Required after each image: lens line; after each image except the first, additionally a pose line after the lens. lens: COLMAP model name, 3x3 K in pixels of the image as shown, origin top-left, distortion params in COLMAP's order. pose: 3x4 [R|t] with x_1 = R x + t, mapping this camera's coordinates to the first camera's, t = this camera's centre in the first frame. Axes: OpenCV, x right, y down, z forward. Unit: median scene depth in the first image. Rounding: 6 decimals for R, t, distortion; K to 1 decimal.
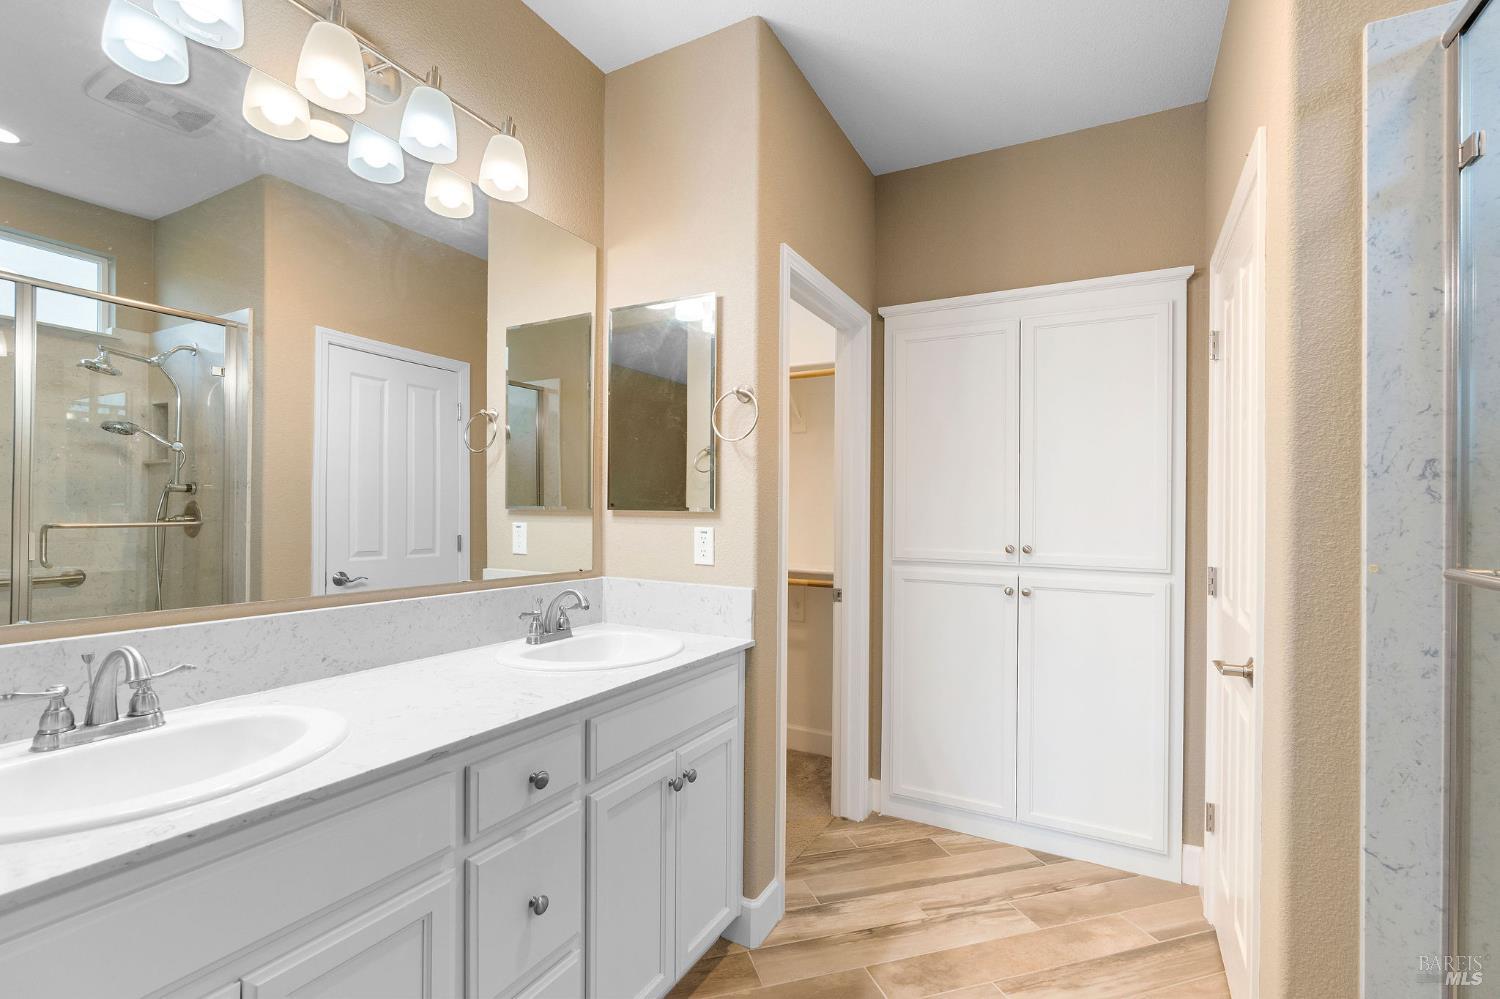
lens RADIAL K [[679.7, 0, 749.8], [0, 679.7, 506.2], [0, 0, 1]] dist [-0.008913, 0.003625]
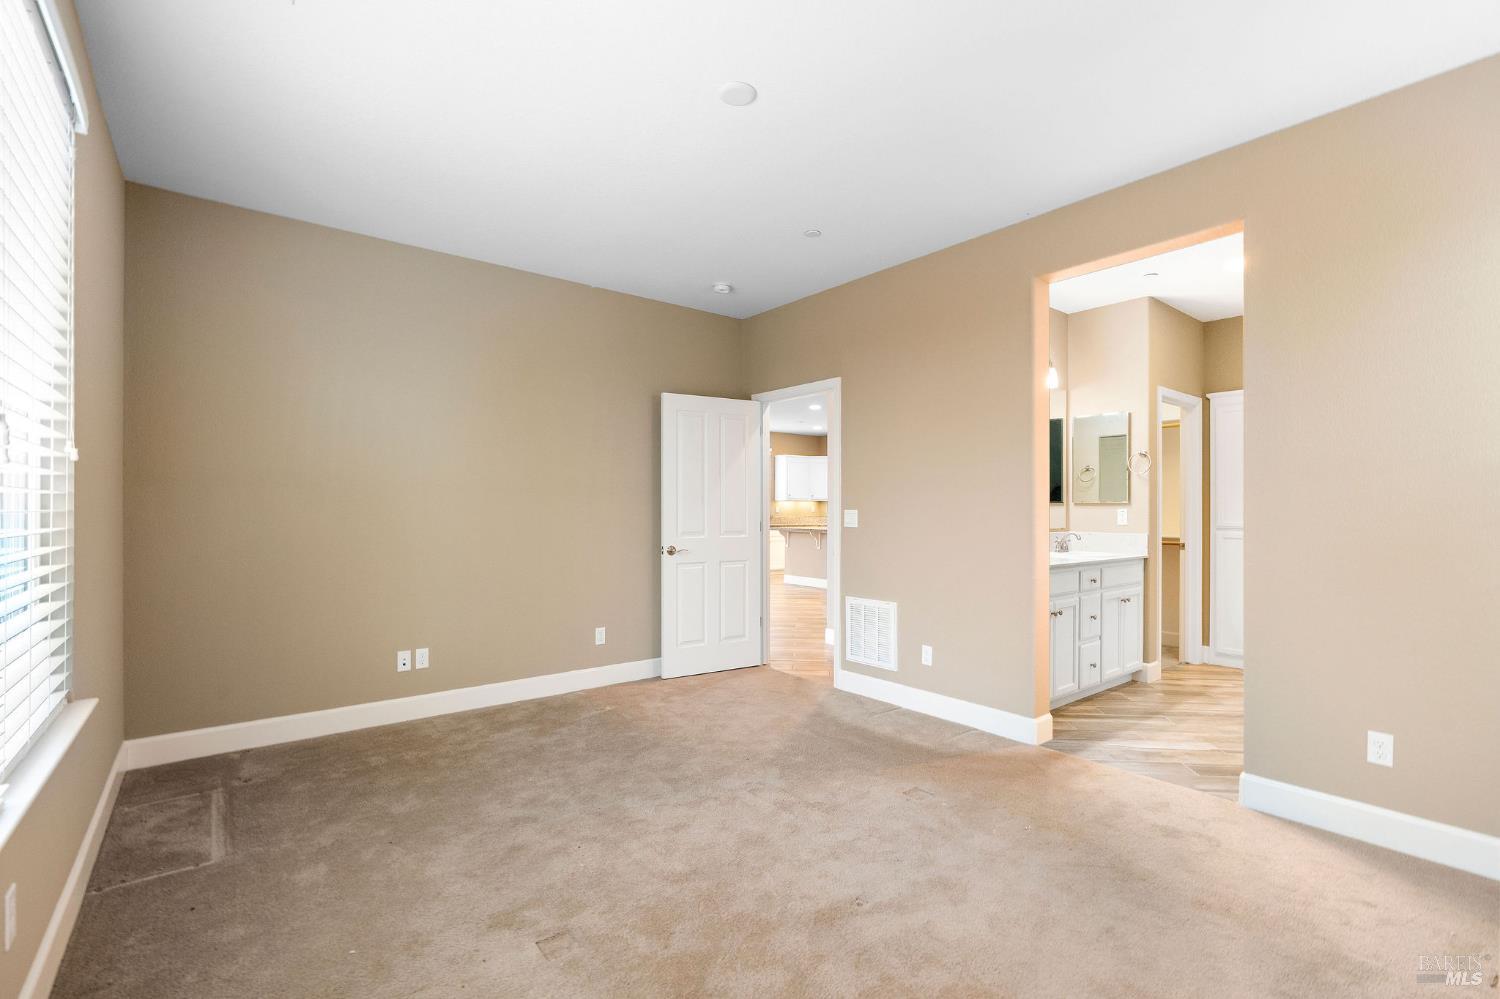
lens RADIAL K [[679.7, 0, 753.2], [0, 679.7, 506.2], [0, 0, 1]] dist [-0.008913, 0.003625]
pose [[0.923532, -0.006818, -0.383460, -0.335823], [0.008494, 0.999960, 0.002678, 0.002722], [0.383426, -0.005730, 0.923554, -1.614378]]
